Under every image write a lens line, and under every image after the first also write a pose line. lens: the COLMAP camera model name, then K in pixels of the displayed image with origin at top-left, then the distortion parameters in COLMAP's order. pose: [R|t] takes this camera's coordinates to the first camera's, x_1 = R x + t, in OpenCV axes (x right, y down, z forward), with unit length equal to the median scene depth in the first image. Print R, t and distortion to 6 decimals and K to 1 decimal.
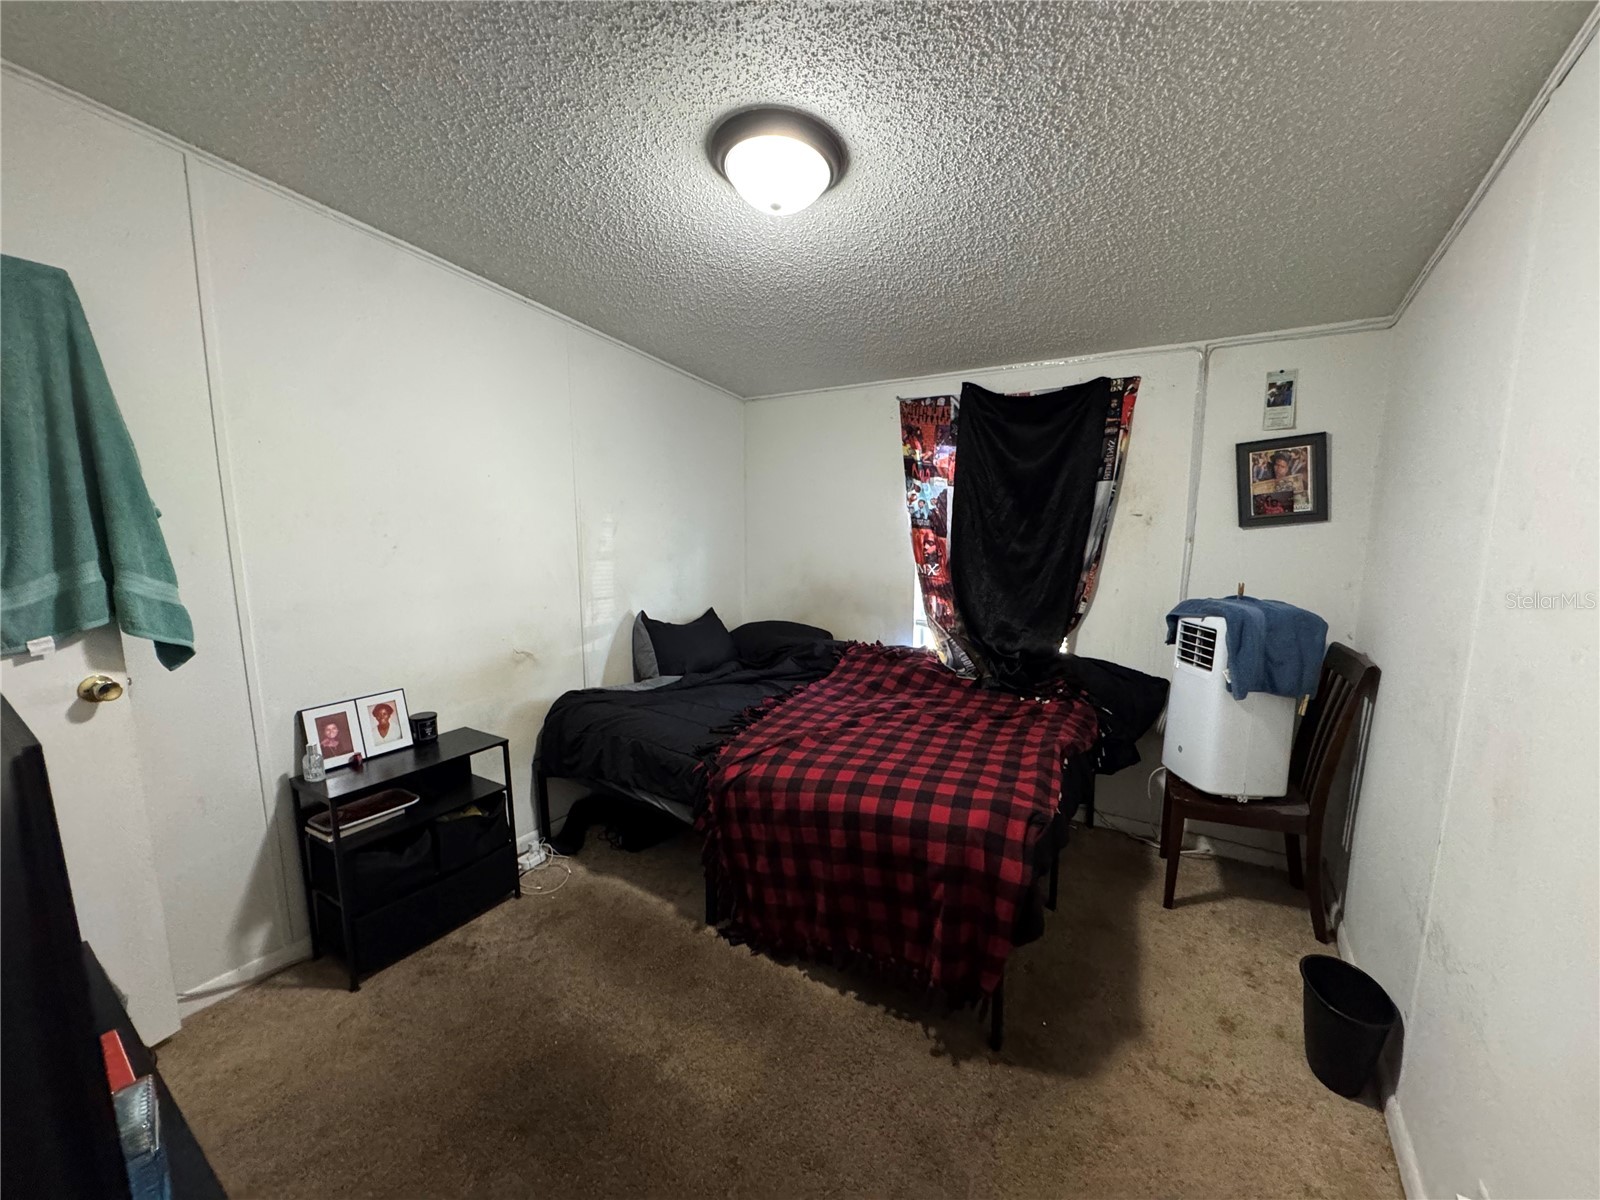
lens RADIAL K [[639.3, 0, 801.1], [0, 639.3, 602.3], [0, 0, 1]] dist [-0.005946, 0.000976]
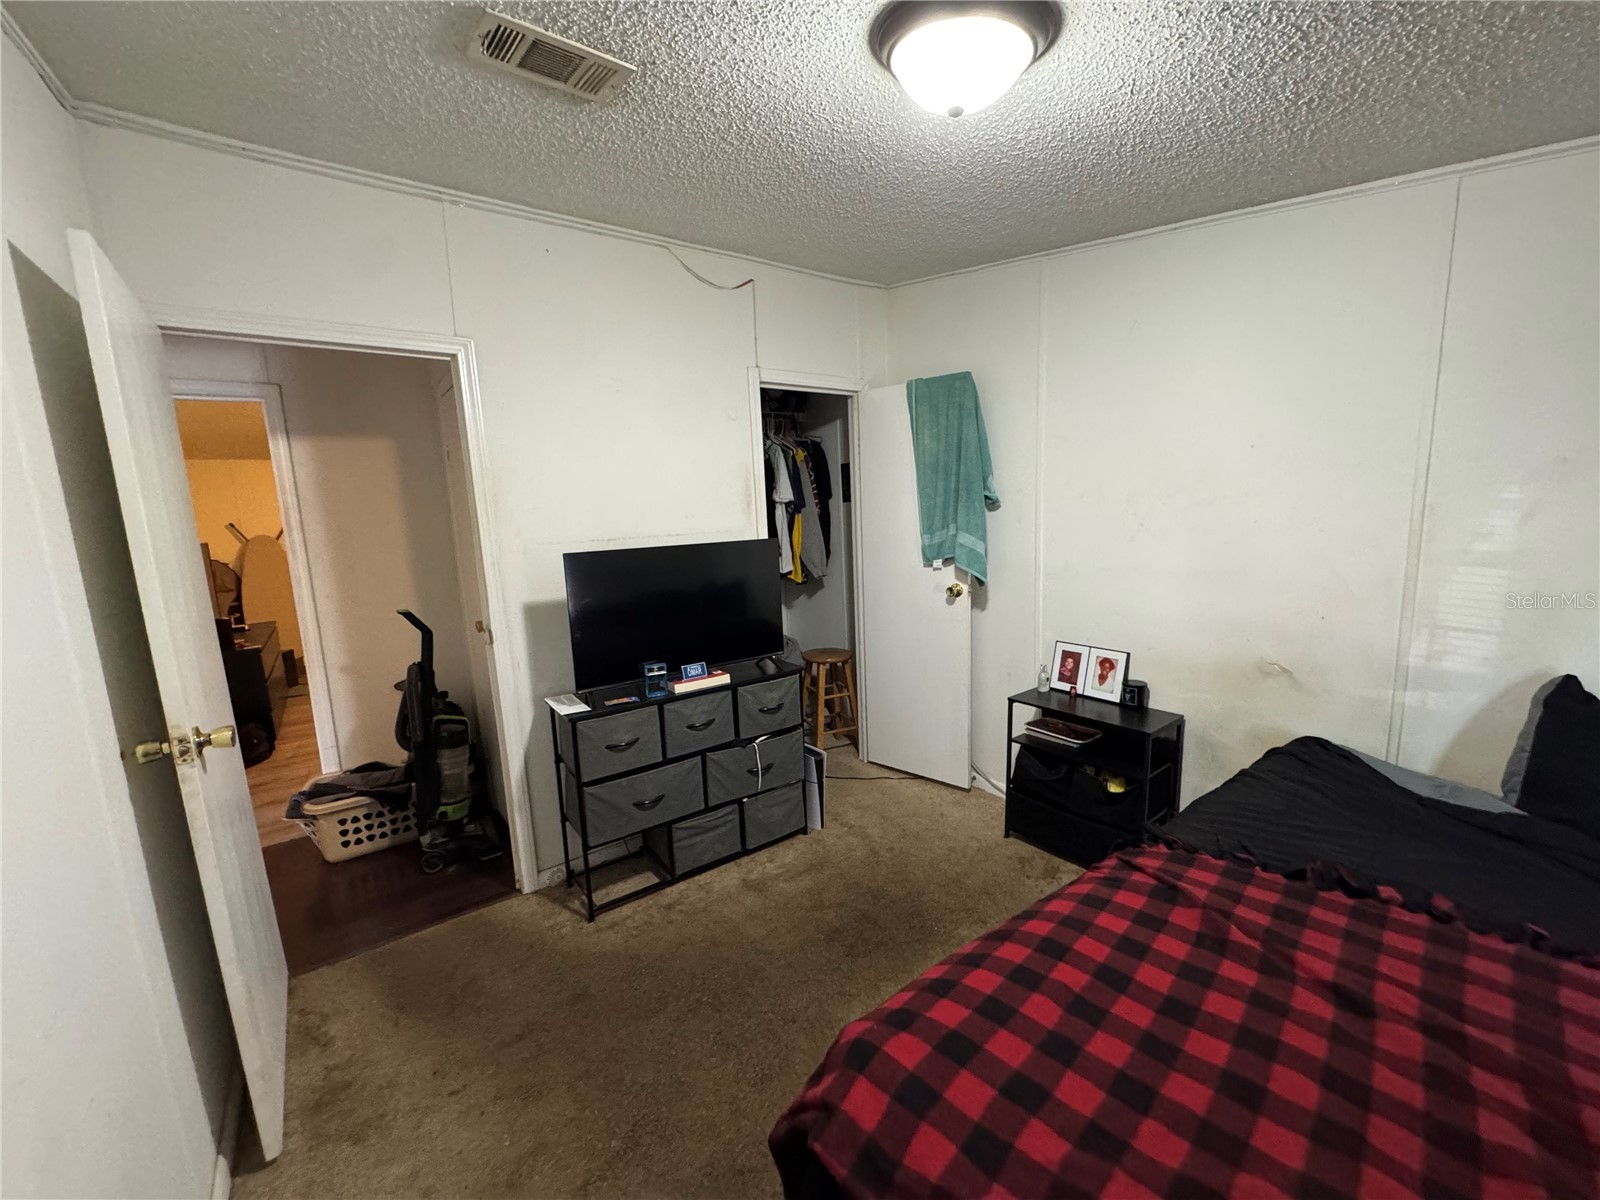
lens RADIAL K [[639.3, 0, 803.8], [0, 639.3, 605.5], [0, 0, 1]] dist [-0.005946, 0.000976]
pose [[-0.344054, 0.164621, -0.924406, 0.571214], [-0.096271, 0.973137, 0.209130, -0.120169], [0.934002, 0.160945, -0.318963, 0.797414]]
